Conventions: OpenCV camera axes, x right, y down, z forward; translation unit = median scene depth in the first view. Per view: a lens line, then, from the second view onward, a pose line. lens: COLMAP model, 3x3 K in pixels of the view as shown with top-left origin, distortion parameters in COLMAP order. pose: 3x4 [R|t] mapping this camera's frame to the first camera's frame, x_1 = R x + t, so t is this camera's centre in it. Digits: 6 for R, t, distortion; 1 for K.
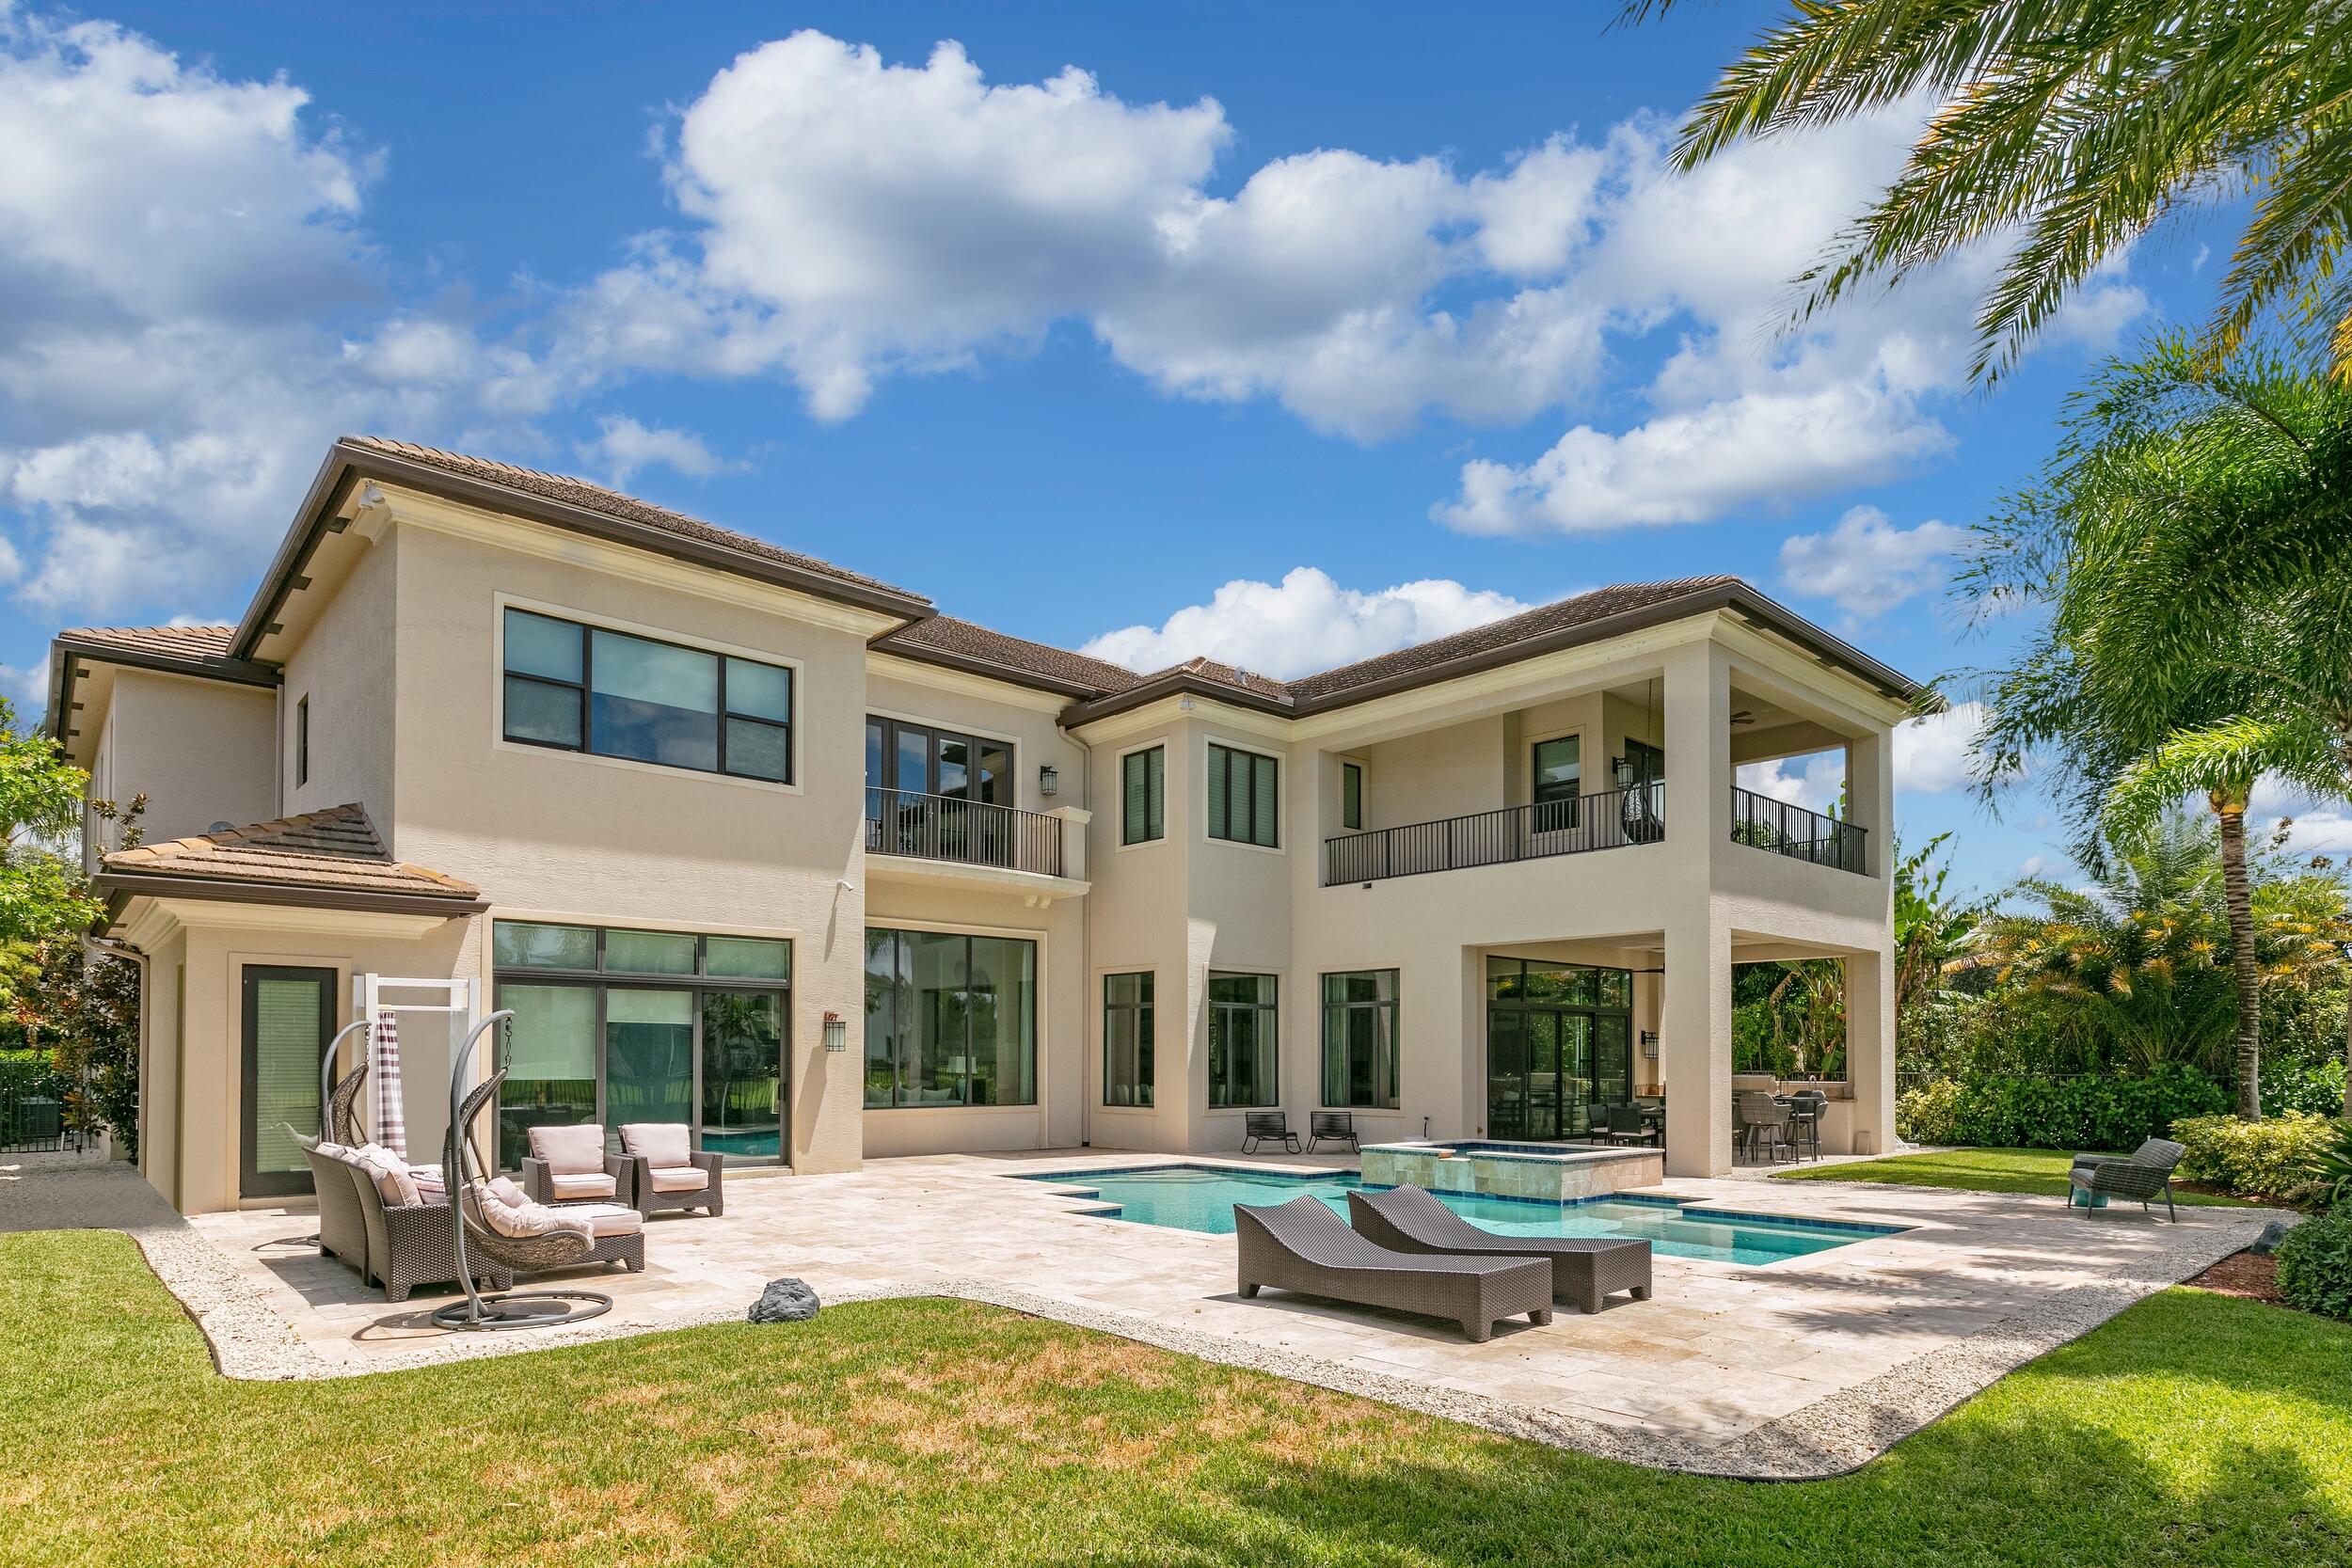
lens RADIAL K [[1237.7, 0, 1288.6], [0, 1237.7, 747.4], [0, 0, 1]] dist [0.001460, 0.000216]
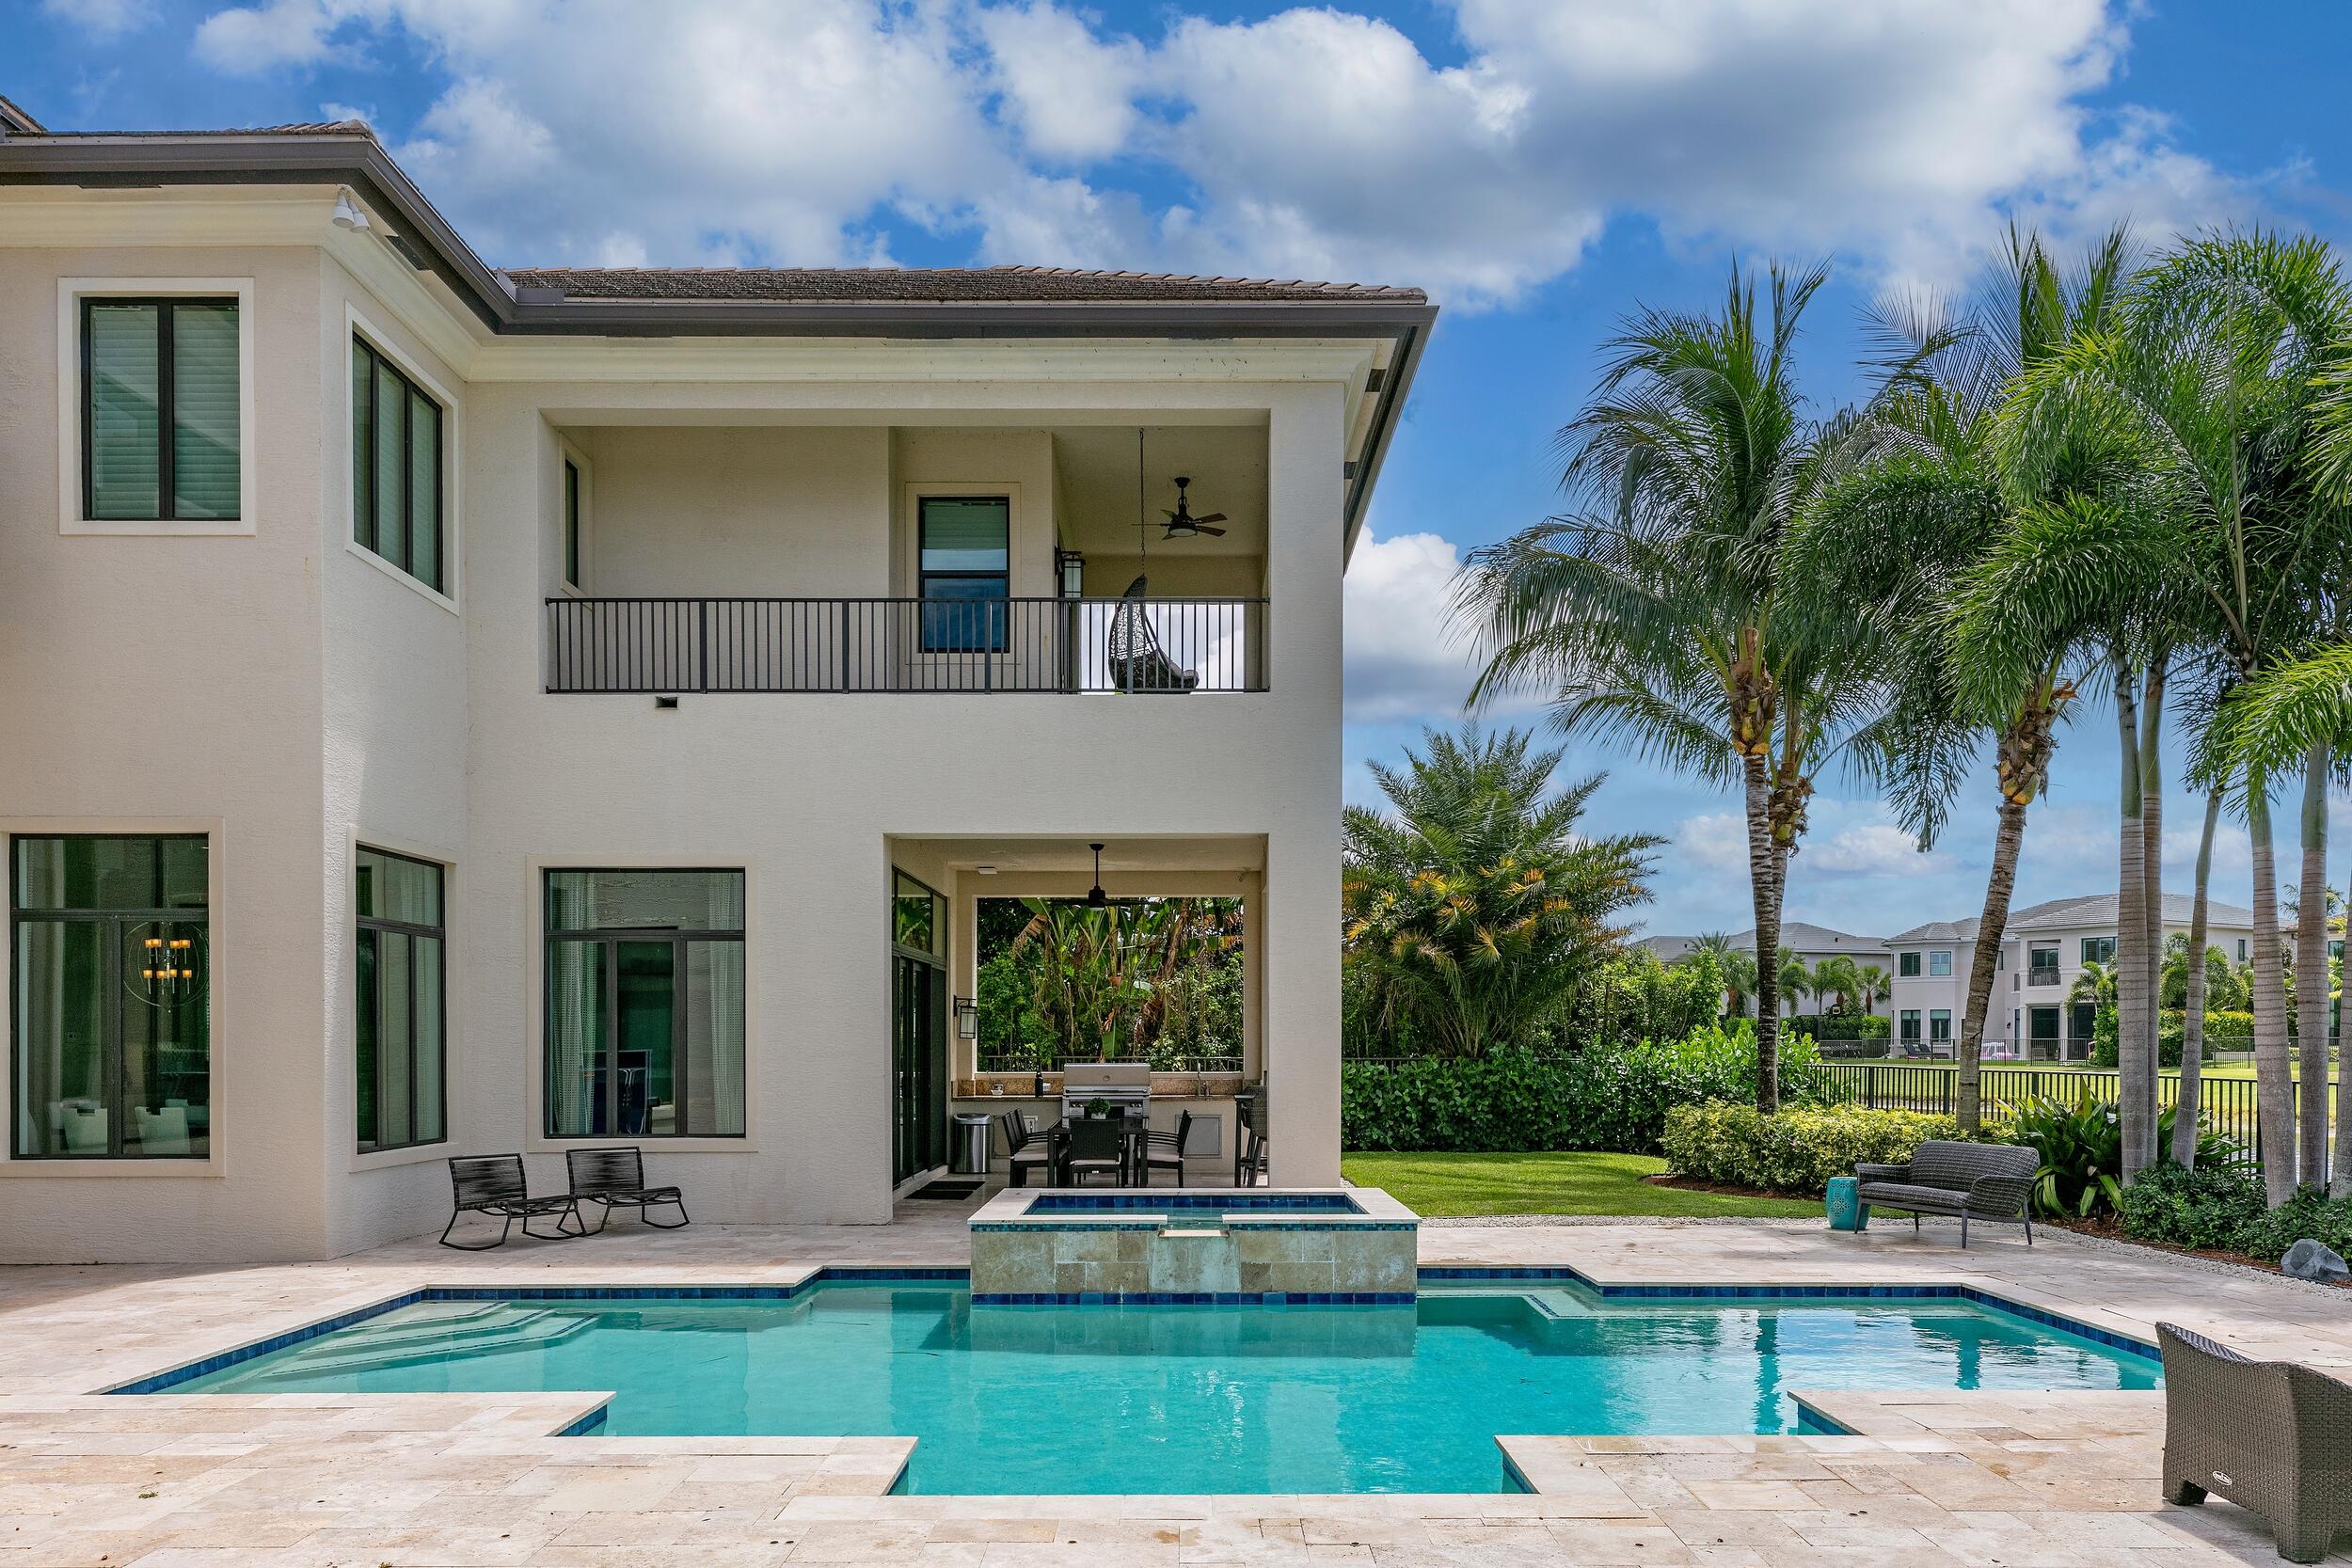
lens RADIAL K [[1664.0, 0, 1176.0], [0, 1664.0, 784.0], [0, 0, 1]] dist [0.005297, 0.001552]
pose [[0.703947, 0.107178, 0.702119, -0.269714], [-0.174599, 0.984327, 0.024797, 0.094734], [-0.688458, -0.140045, 0.711628, 0.384304]]
